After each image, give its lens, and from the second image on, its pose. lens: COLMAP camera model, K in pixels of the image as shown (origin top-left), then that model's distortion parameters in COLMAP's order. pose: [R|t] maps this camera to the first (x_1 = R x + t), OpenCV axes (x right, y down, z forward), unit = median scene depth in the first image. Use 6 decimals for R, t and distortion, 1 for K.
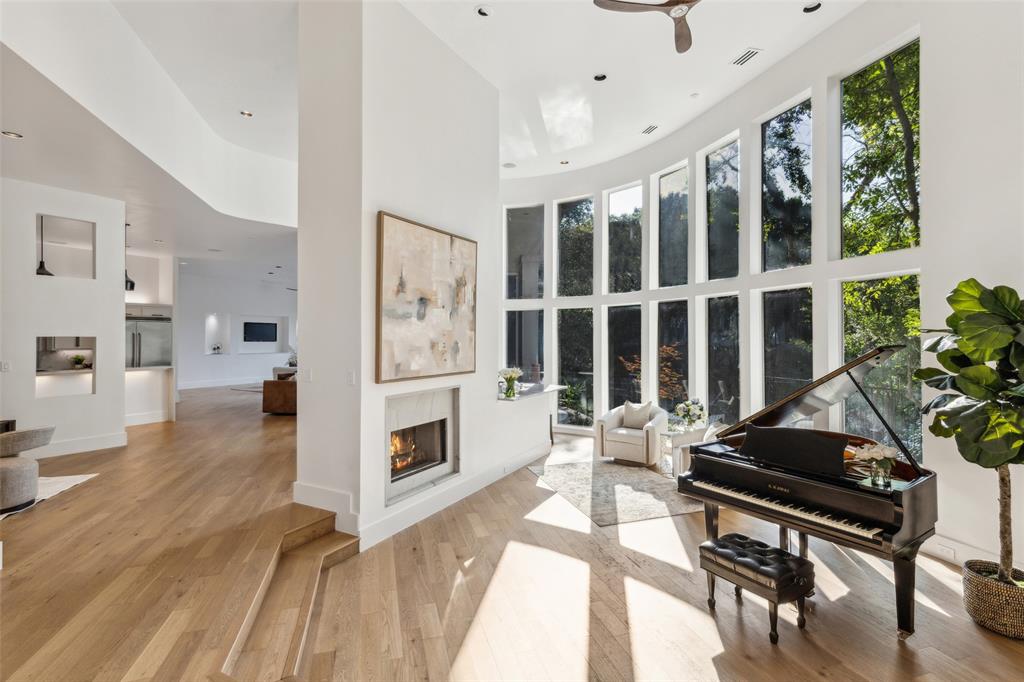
lens RADIAL K [[464.7, 0, 512.9], [0, 464.7, 340.5], [0, 0, 1]] dist [0.001504, -0.000954]
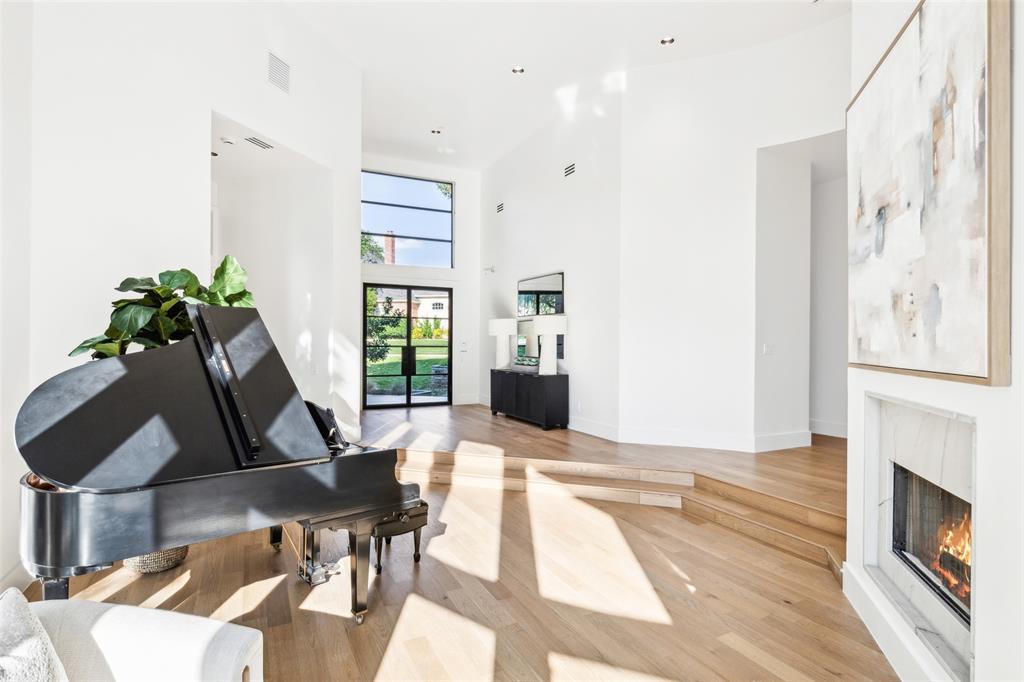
lens RADIAL K [[525.9, 0, 512.6], [0, 525.9, 339.1], [0, 0, 1]] dist [-0.000200, 0.000007]
pose [[-0.982214, -0.008196, -0.187587, 0.288300], [-0.007825, 0.999966, -0.002718, 0.051848], [0.187602, -0.001202, -0.982244, 1.428771]]
